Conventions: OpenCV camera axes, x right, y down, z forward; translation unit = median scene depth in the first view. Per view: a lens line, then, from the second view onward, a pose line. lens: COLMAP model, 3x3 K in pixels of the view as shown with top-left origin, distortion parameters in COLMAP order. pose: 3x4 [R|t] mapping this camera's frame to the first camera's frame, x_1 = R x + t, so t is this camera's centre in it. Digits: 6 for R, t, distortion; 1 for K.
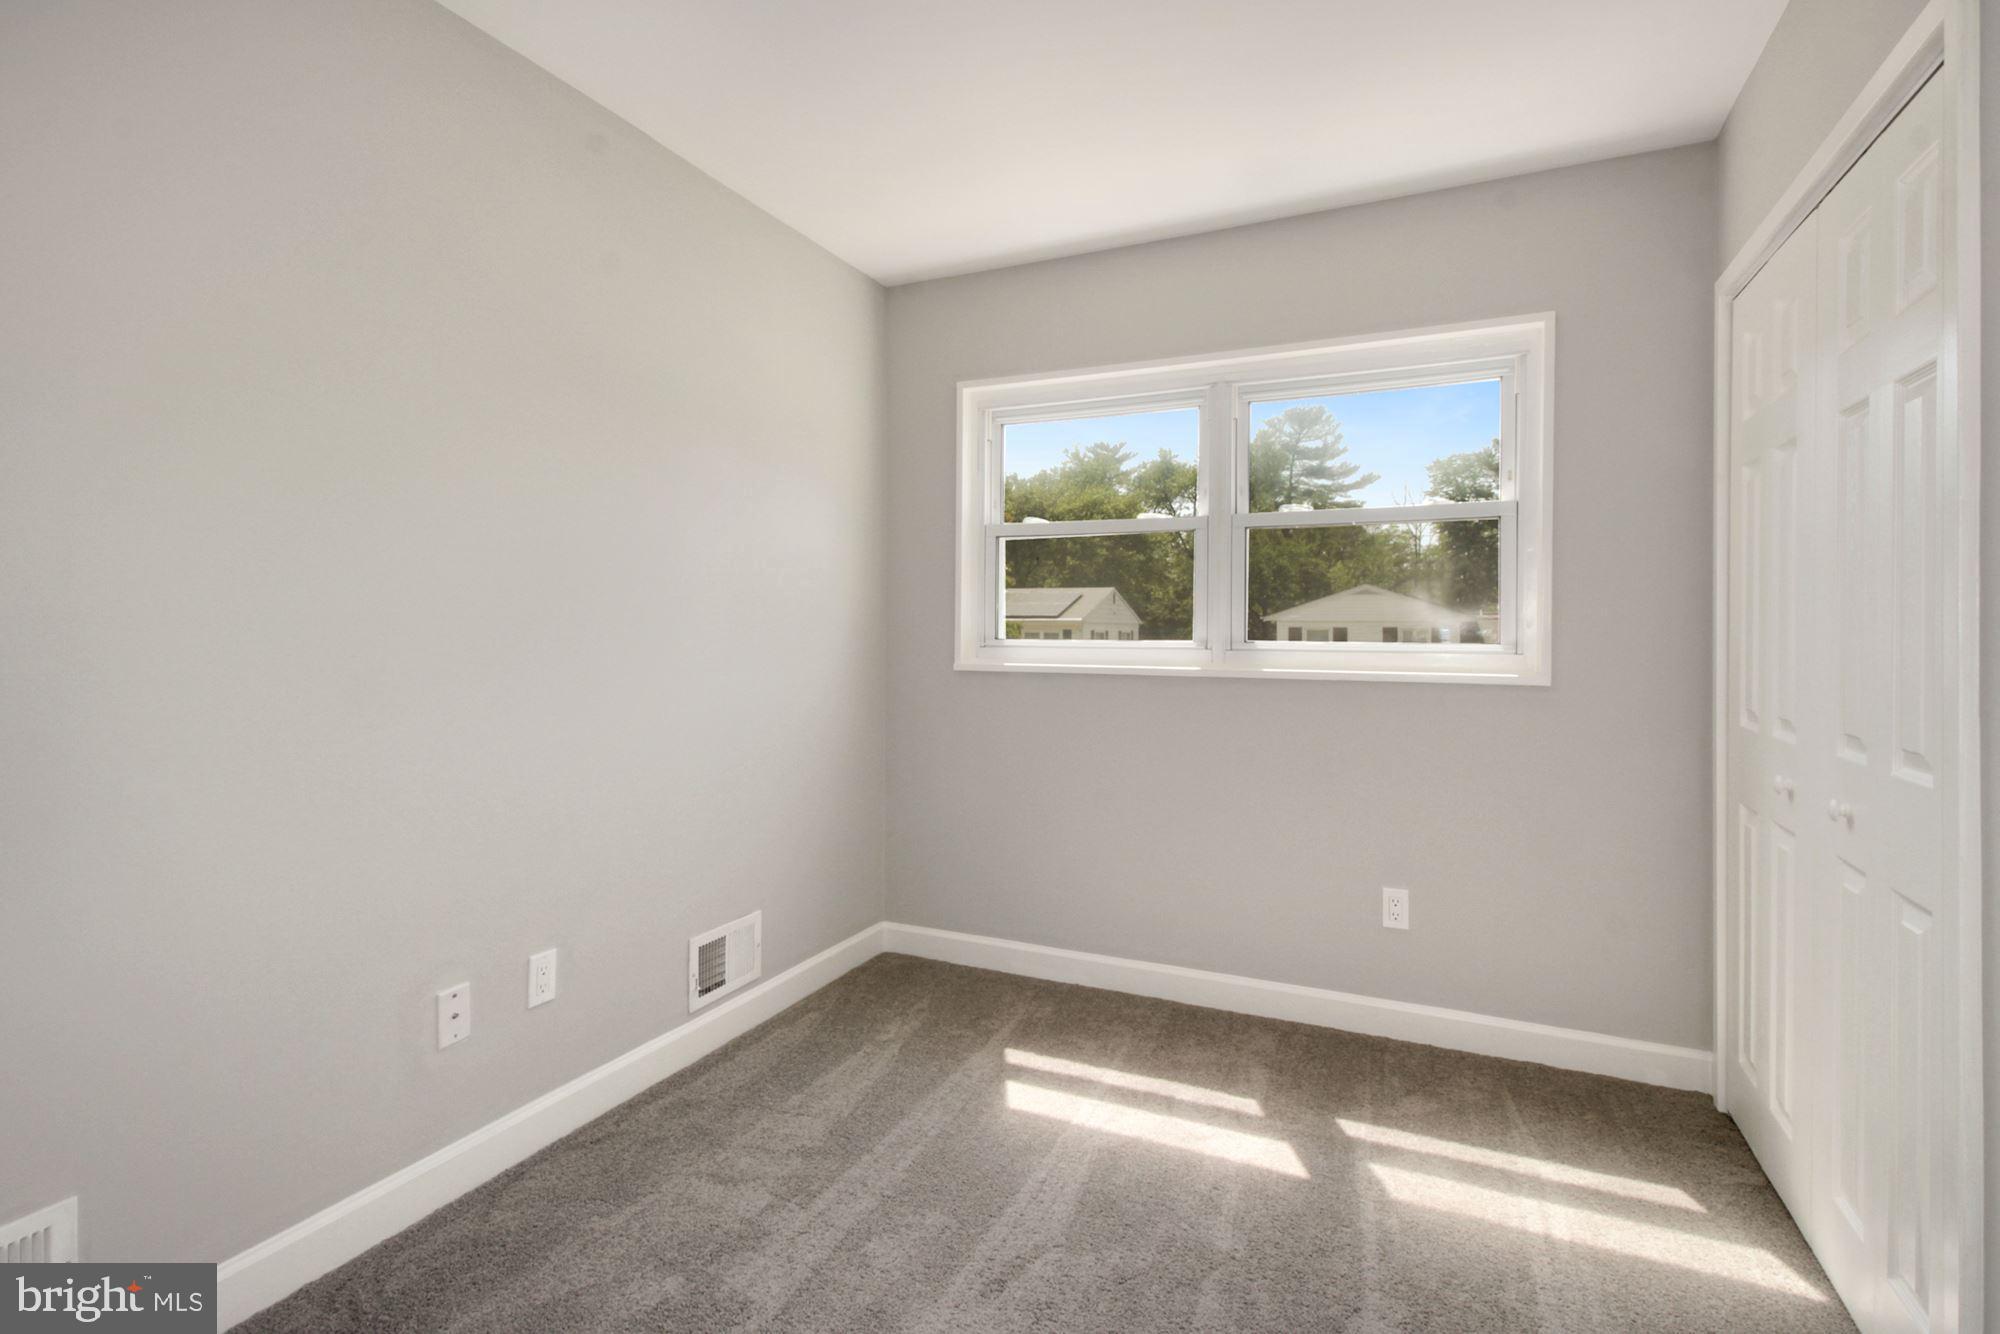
lens RADIAL K [[967.9, 0, 981.3], [0, 967.9, 637.3], [0, 0, 1]] dist [0.015811, -0.001131]
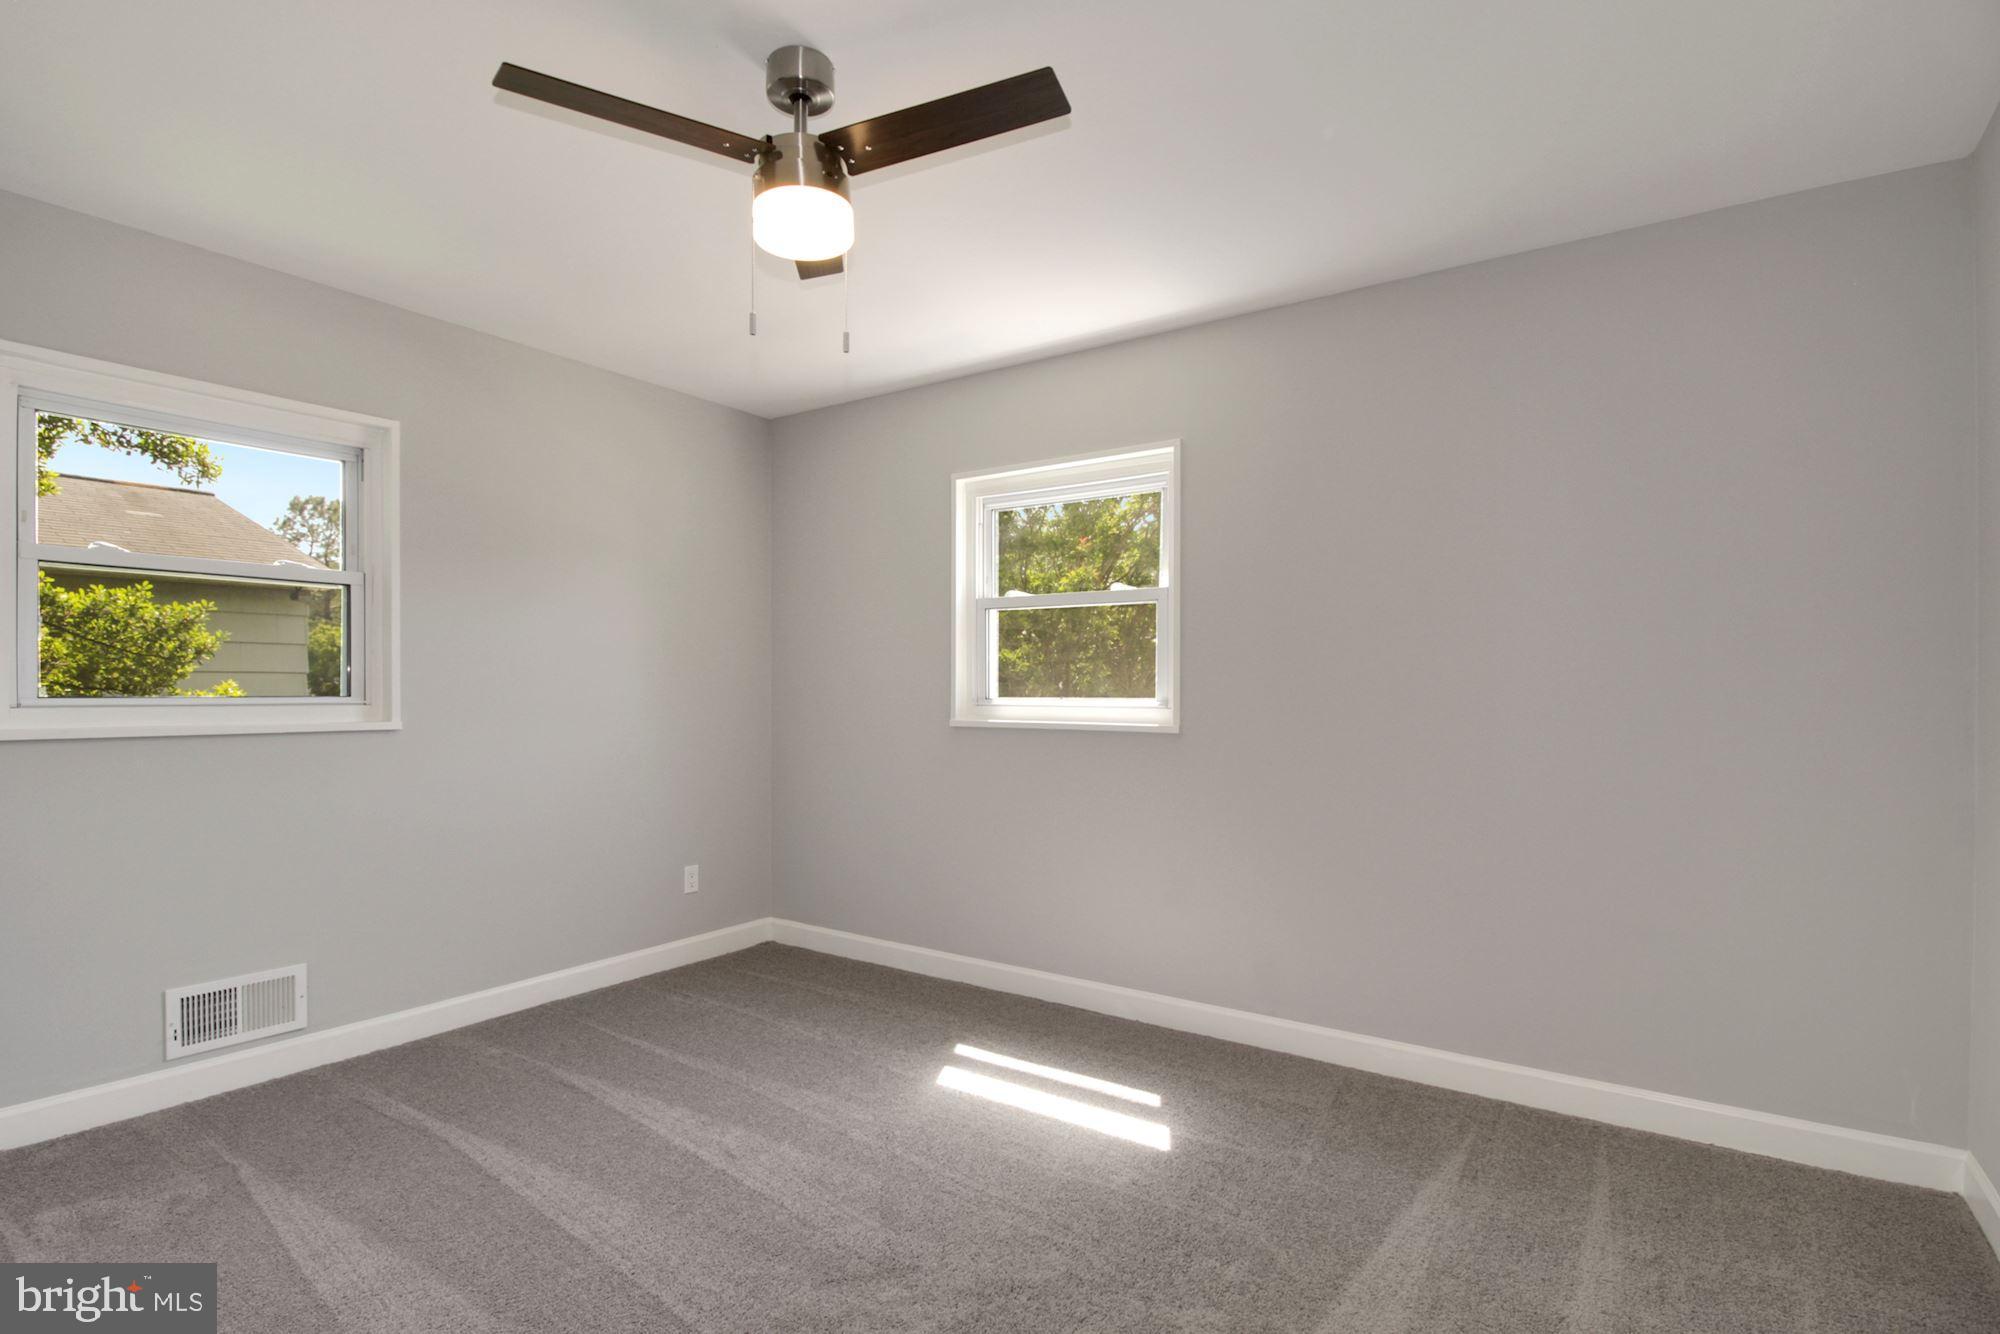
lens RADIAL K [[970.5, 0, 1055.7], [0, 970.5, 715.5], [0, 0, 1]] dist [0.001718, 0.000445]
pose [[0.989653, -0.004019, -0.143428, 0.345040], [0.006678, 0.999815, 0.018058, 0.002305], [0.143328, -0.018829, 0.989496, -0.163718]]
